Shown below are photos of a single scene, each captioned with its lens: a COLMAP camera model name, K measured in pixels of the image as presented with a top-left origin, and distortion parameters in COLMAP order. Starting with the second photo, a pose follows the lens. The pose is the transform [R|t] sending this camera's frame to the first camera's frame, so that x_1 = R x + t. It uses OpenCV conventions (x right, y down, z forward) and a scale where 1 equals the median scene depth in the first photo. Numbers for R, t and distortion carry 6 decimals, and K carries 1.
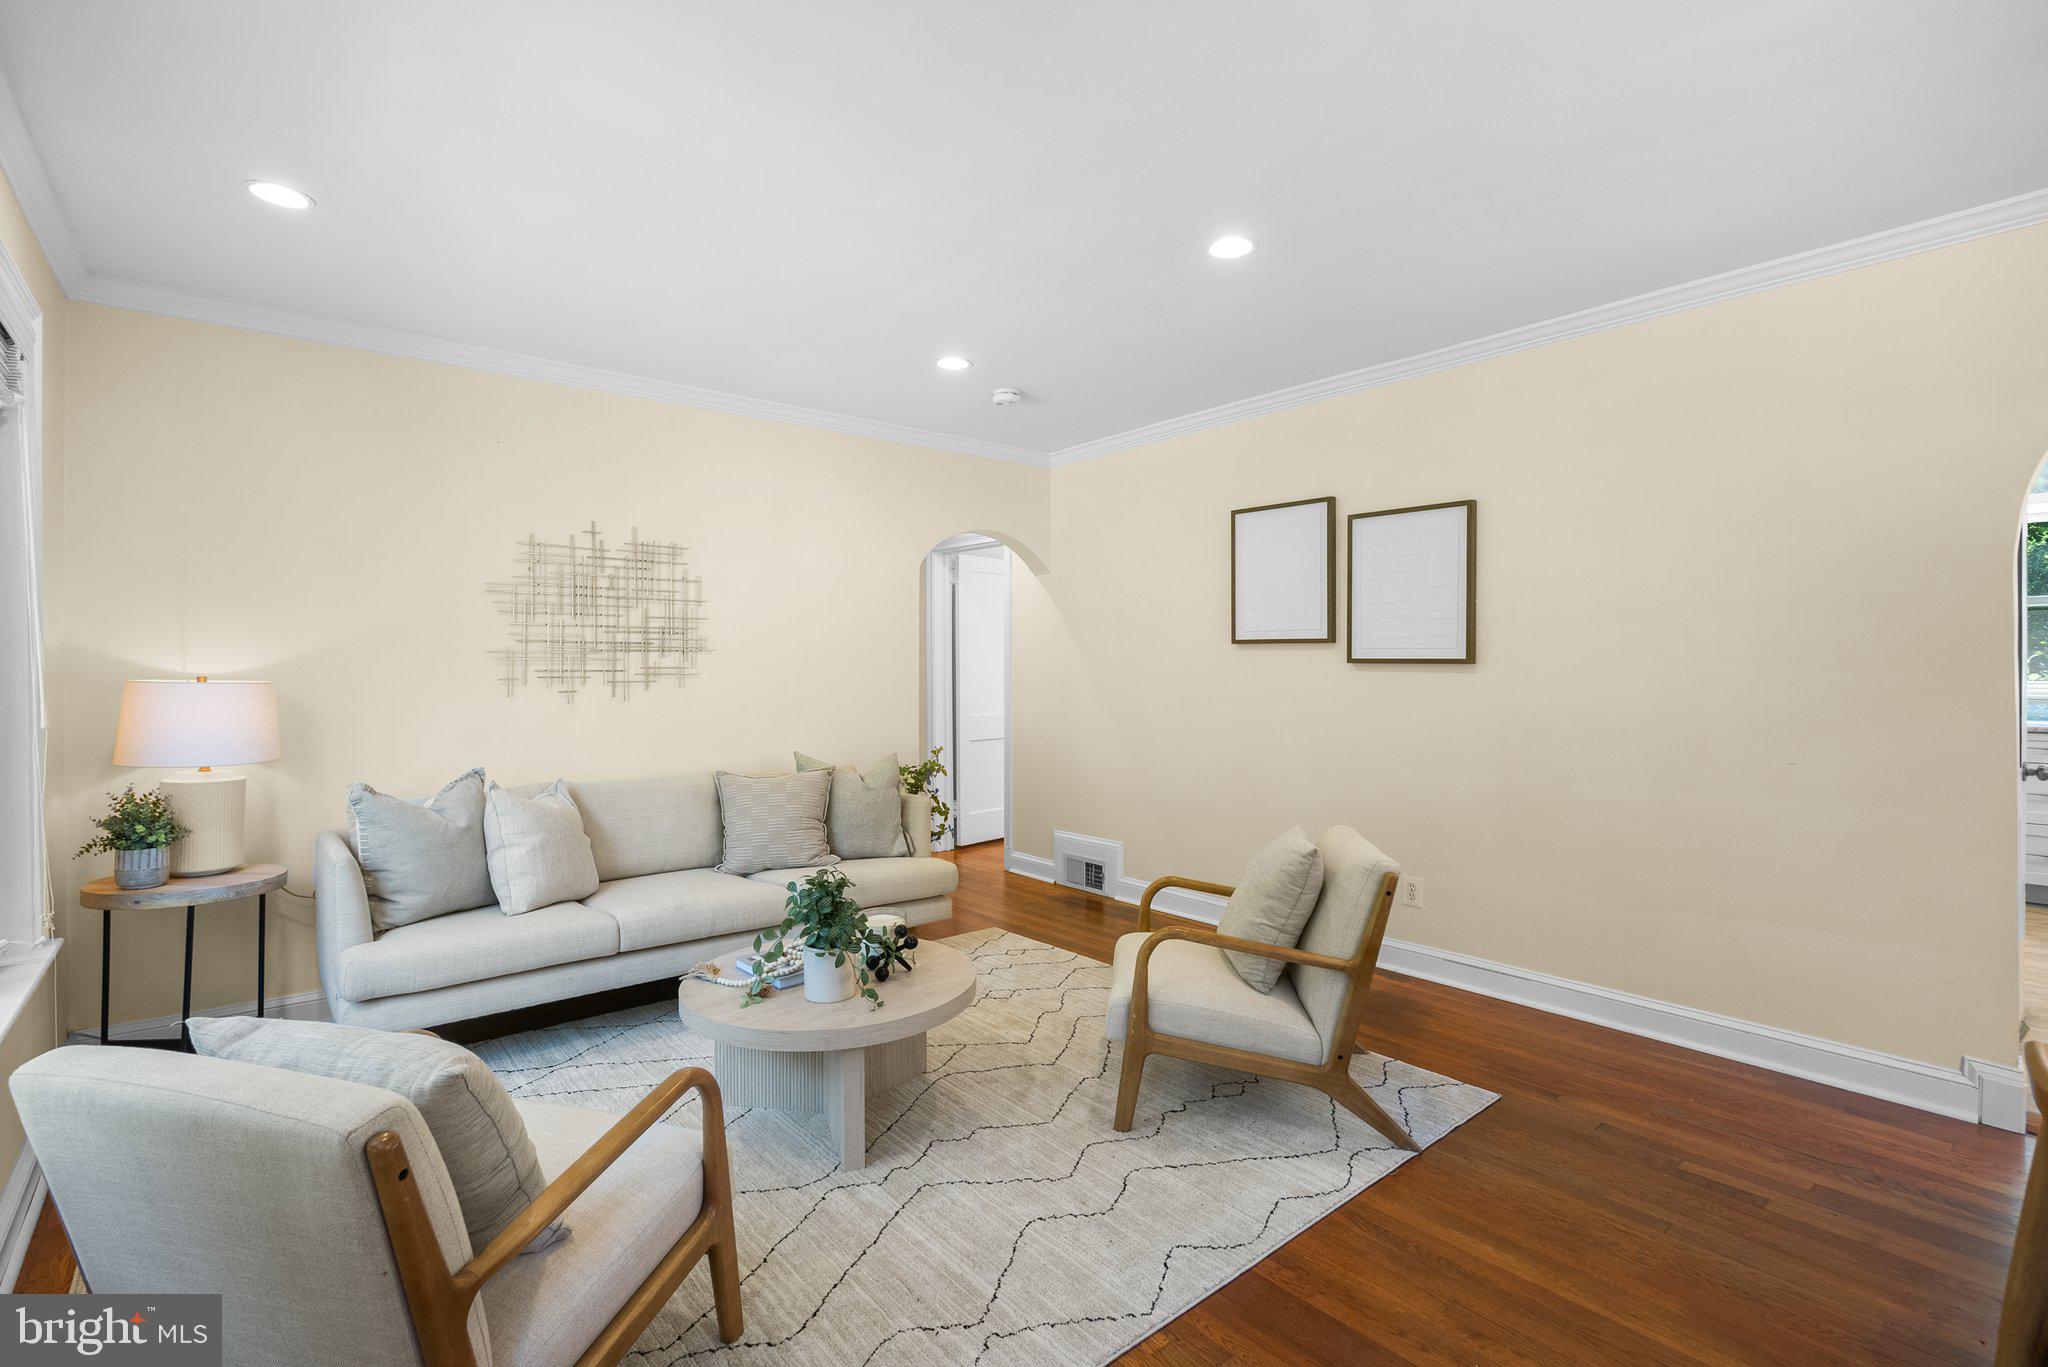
lens RADIAL K [[945.9, 0, 1034.6], [0, 945.9, 674.5], [0, 0, 1]] dist [-0.004436, 0.001181]
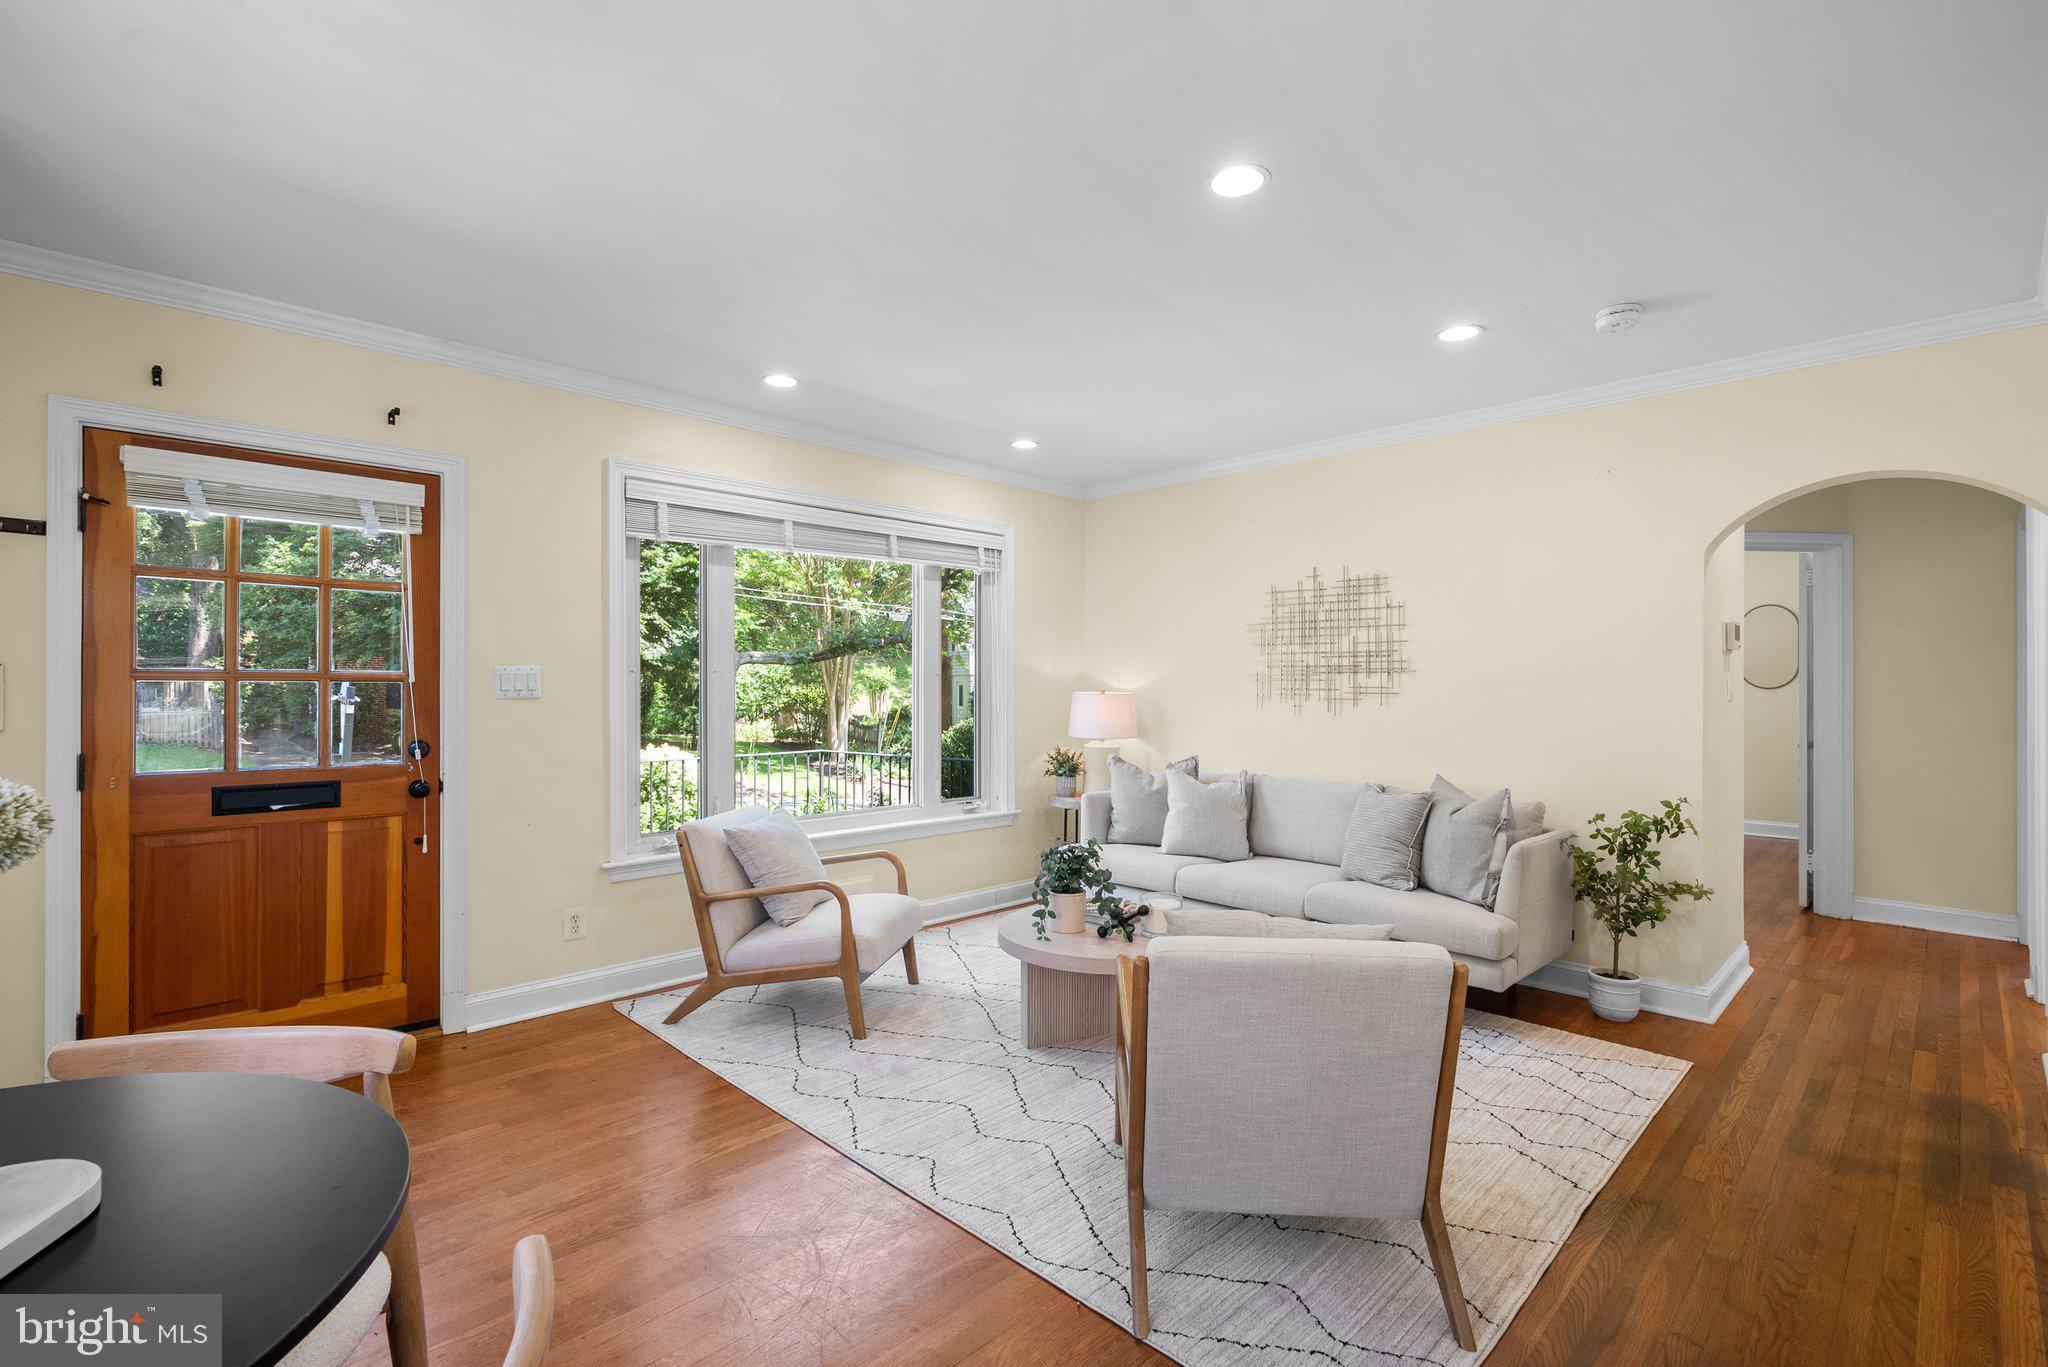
lens RADIAL K [[945.9, 0, 1018.3], [0, 945.9, 691.1], [0, 0, 1]] dist [-0.004436, 0.001181]
pose [[0.067447, 0.009003, -0.997682, 0.737376], [-0.012023, 0.999894, 0.008210, -0.007398], [0.997650, 0.011441, 0.067548, 0.547668]]
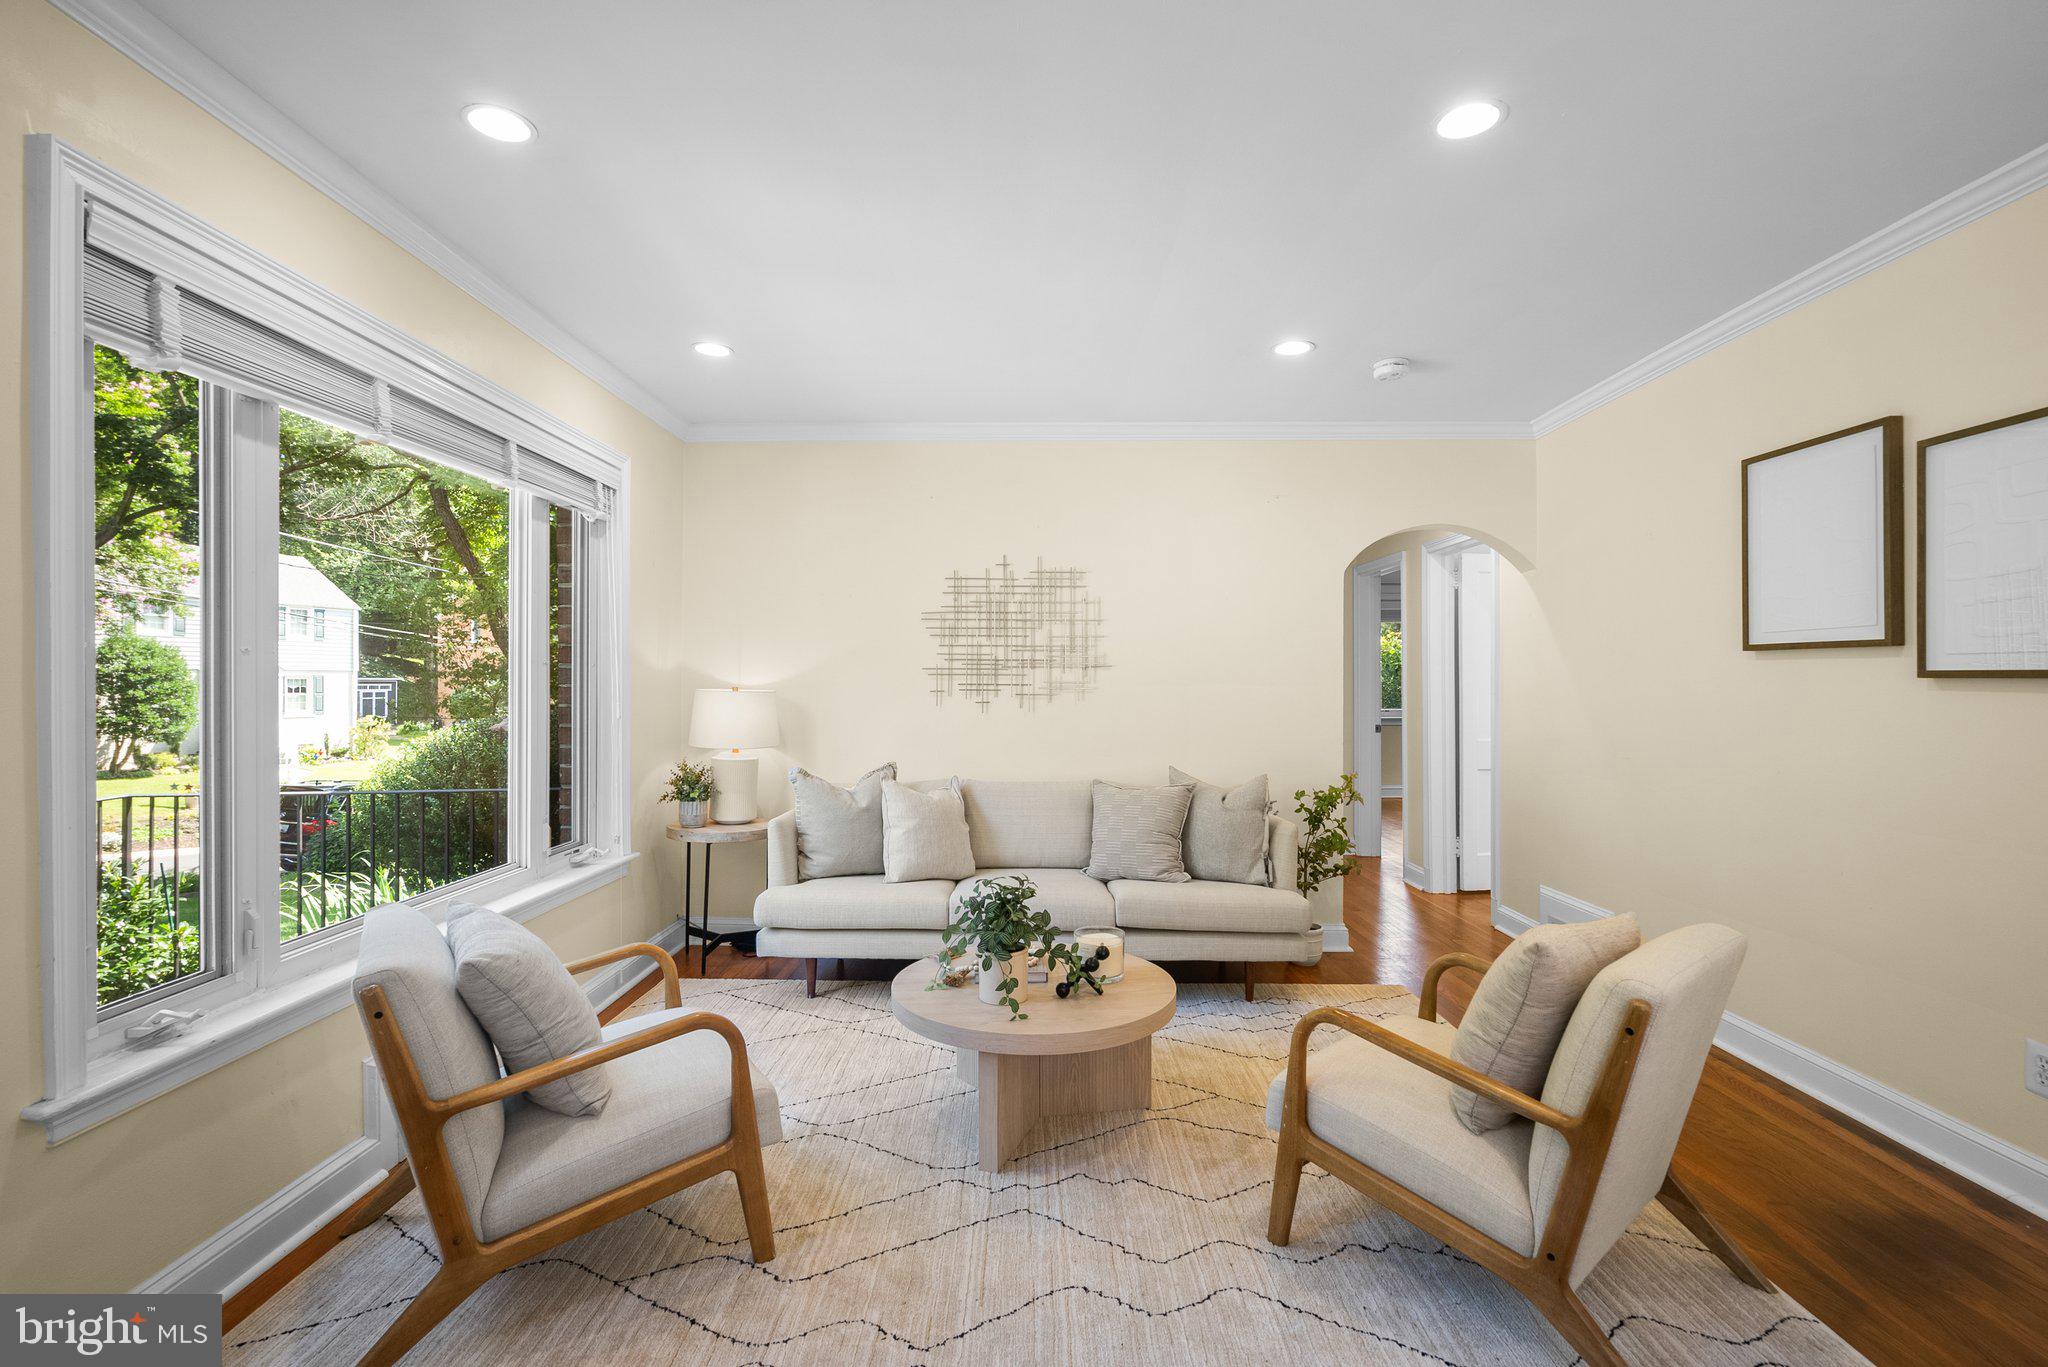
lens RADIAL K [[945.9, 0, 1029.7], [0, 945.9, 679.7], [0, 0, 1]] dist [-0.004436, 0.001181]
pose [[0.756264, 0.001133, -0.654266, 0.315261], [-0.009151, 0.999919, -0.008845, -0.000018], [0.654203, 0.012676, 0.756213, 0.152775]]
